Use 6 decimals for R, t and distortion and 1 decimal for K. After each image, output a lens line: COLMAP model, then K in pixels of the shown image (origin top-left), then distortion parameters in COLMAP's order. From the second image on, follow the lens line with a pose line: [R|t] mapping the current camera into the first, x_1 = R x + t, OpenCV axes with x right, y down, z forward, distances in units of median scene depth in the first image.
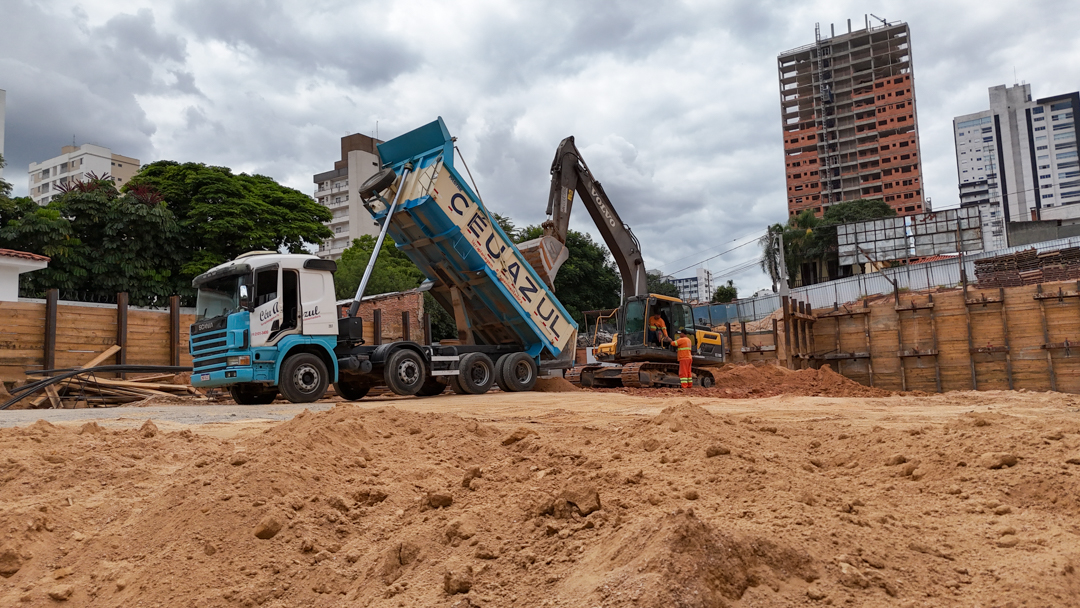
lens RADIAL K [[795.3, 0, 544.0], [0, 795.3, 301.3], [0, 0, 1]] dist [0.078888, -0.082243]
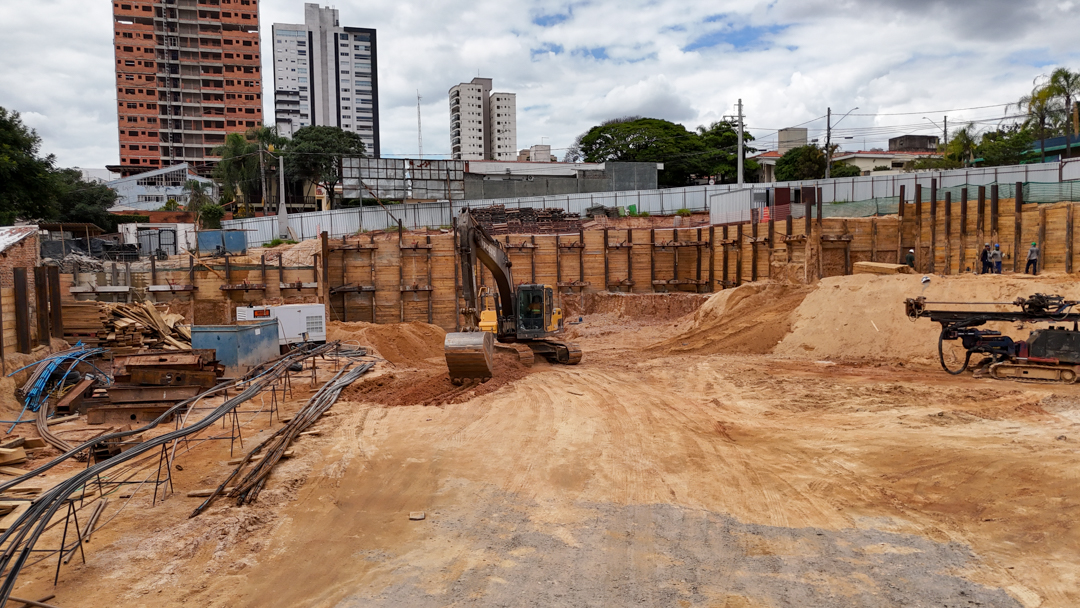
lens RADIAL K [[795.3, 0, 543.1], [0, 795.3, 304.3], [0, 0, 1]] dist [0.078888, -0.082243]
pose [[0.652665, -0.010291, 0.757576, -0.202483], [-0.098936, 0.990188, 0.098686, -0.031521], [-0.751159, -0.139361, 0.645244, 0.122705]]
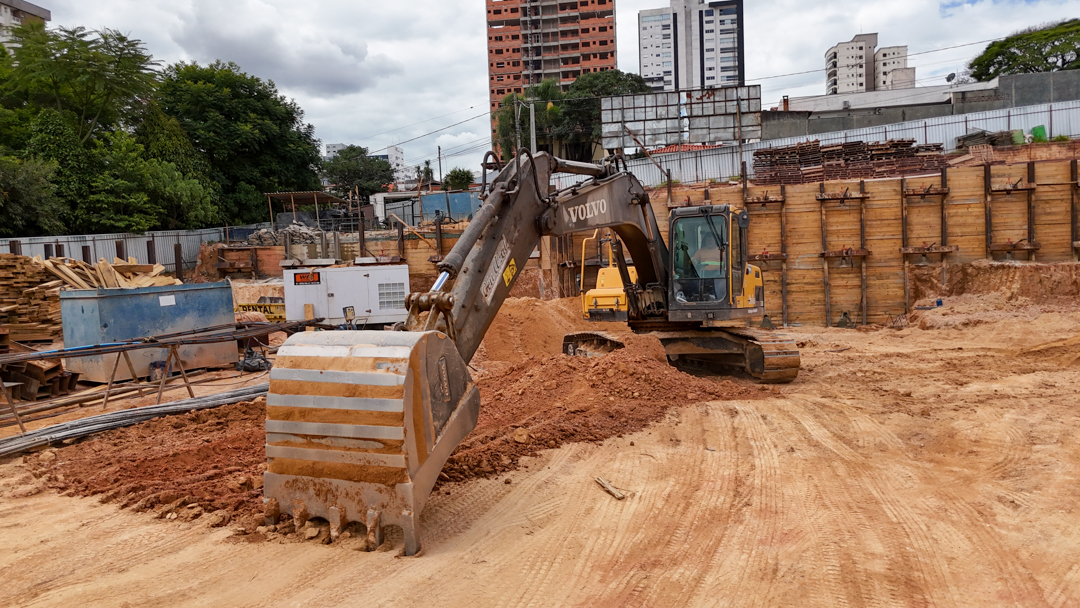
lens RADIAL K [[795.3, 0, 542.6], [0, 795.3, 304.5], [0, 0, 1]] dist [0.078888, -0.082243]
pose [[0.925495, -0.015366, 0.378449, 0.004914], [-0.042941, 0.988478, 0.145147, -0.003034], [-0.376318, -0.150584, 0.914171, 0.229321]]
